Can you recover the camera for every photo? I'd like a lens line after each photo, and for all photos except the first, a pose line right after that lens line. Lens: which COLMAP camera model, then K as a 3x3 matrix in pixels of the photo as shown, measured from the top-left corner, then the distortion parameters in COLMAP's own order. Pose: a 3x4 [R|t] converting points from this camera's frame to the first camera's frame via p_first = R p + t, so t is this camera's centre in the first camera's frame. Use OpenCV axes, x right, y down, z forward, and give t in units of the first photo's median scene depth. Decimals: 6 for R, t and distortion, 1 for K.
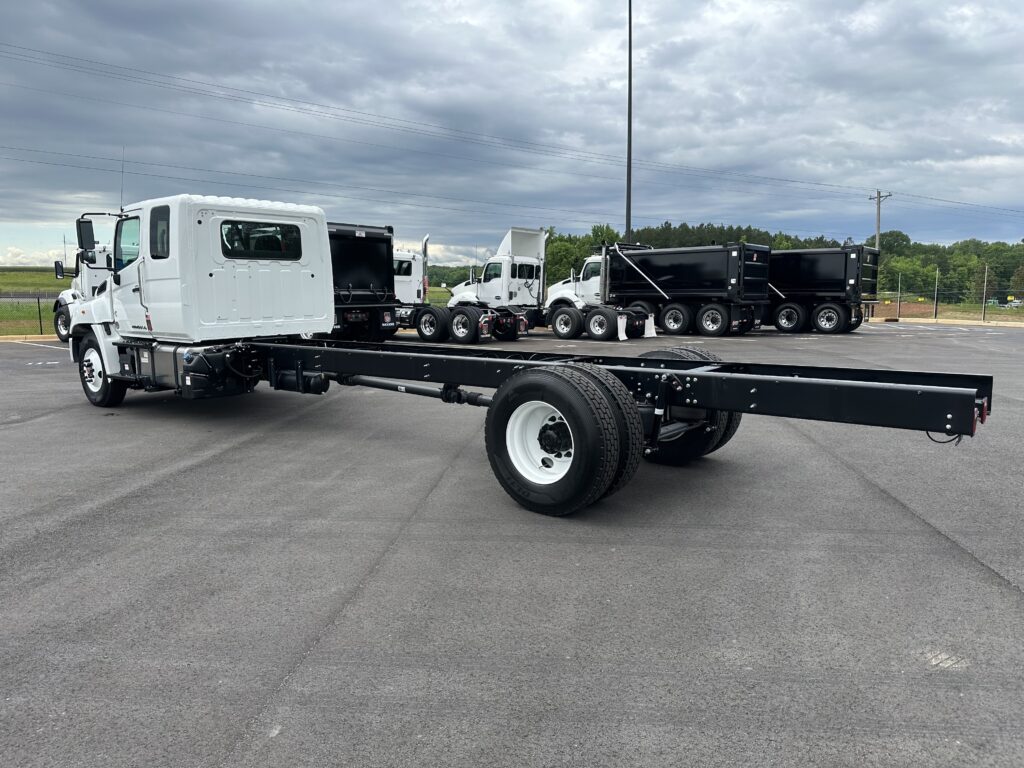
lens RADIAL K [[736.6, 0, 515.3], [0, 736.6, 401.2], [0, 0, 1]] dist [0.027688, -0.025795]
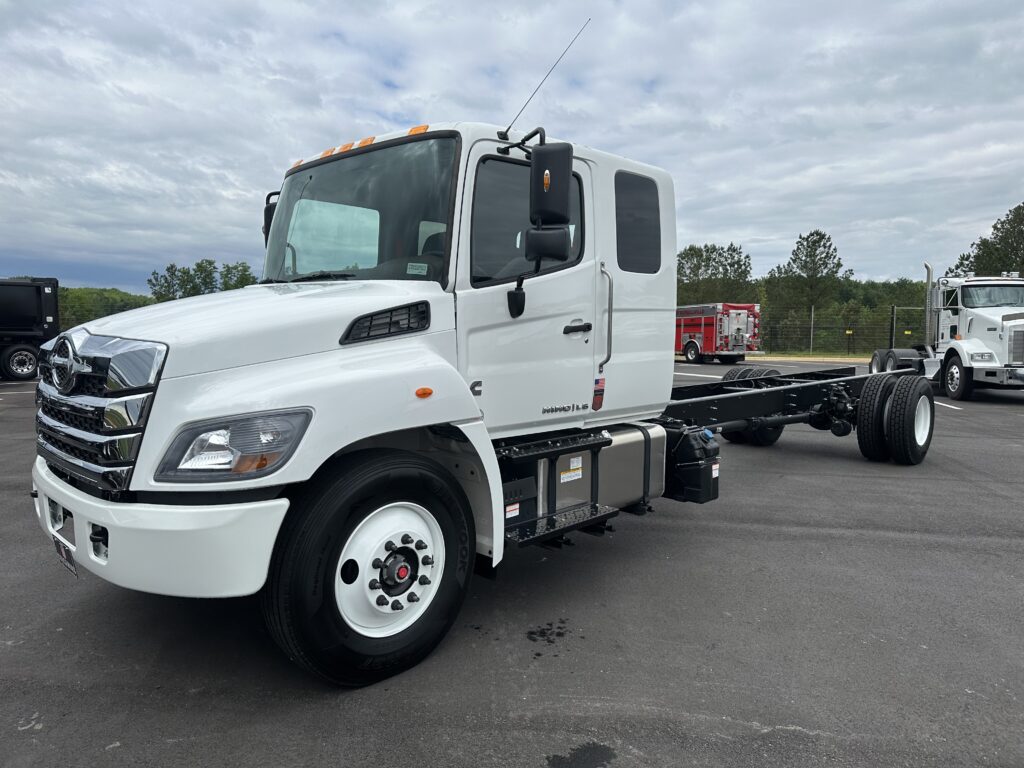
lens RADIAL K [[736.6, 0, 501.3], [0, 736.6, 394.4], [0, 0, 1]] dist [0.027688, -0.025795]
pose [[0.070616, -0.082657, 0.994073, -0.934852], [0.142507, 0.987175, 0.071960, -0.142753], [-0.987272, 0.136581, 0.081490, 0.969534]]
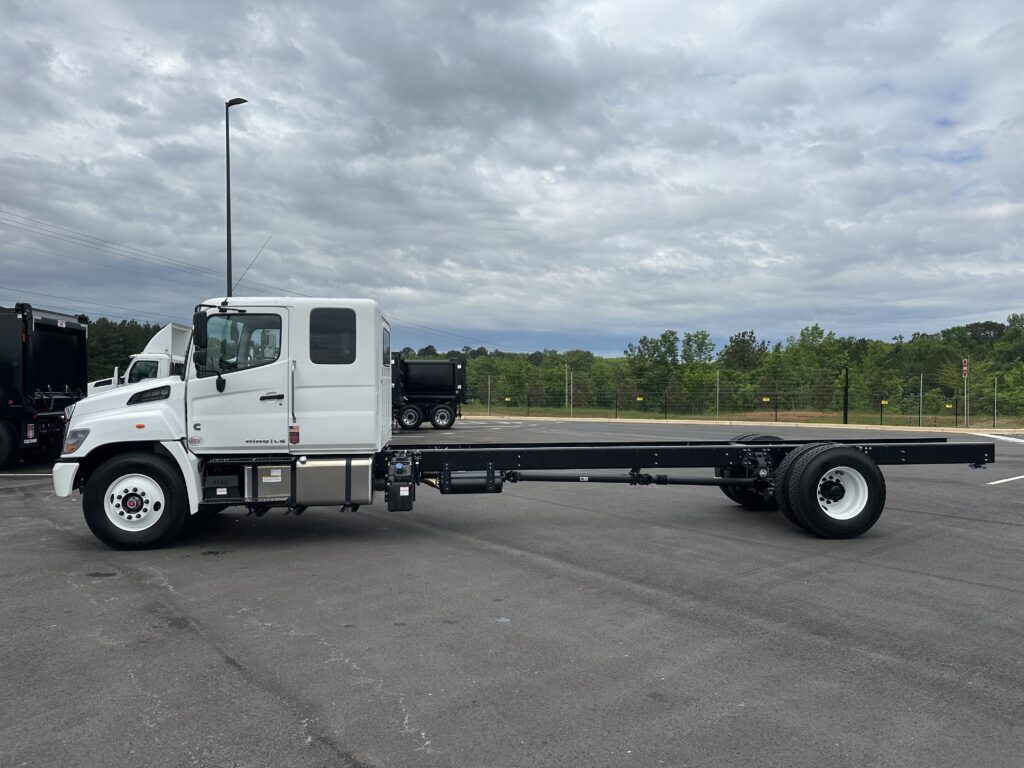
lens RADIAL K [[736.6, 0, 522.1], [0, 736.6, 382.6], [0, 0, 1]] dist [0.027688, -0.025795]
pose [[0.697503, 0.010474, 0.716506, -0.883885], [0.103874, 0.987854, -0.115559, -0.035706], [-0.709013, 0.155029, 0.687943, 0.187825]]
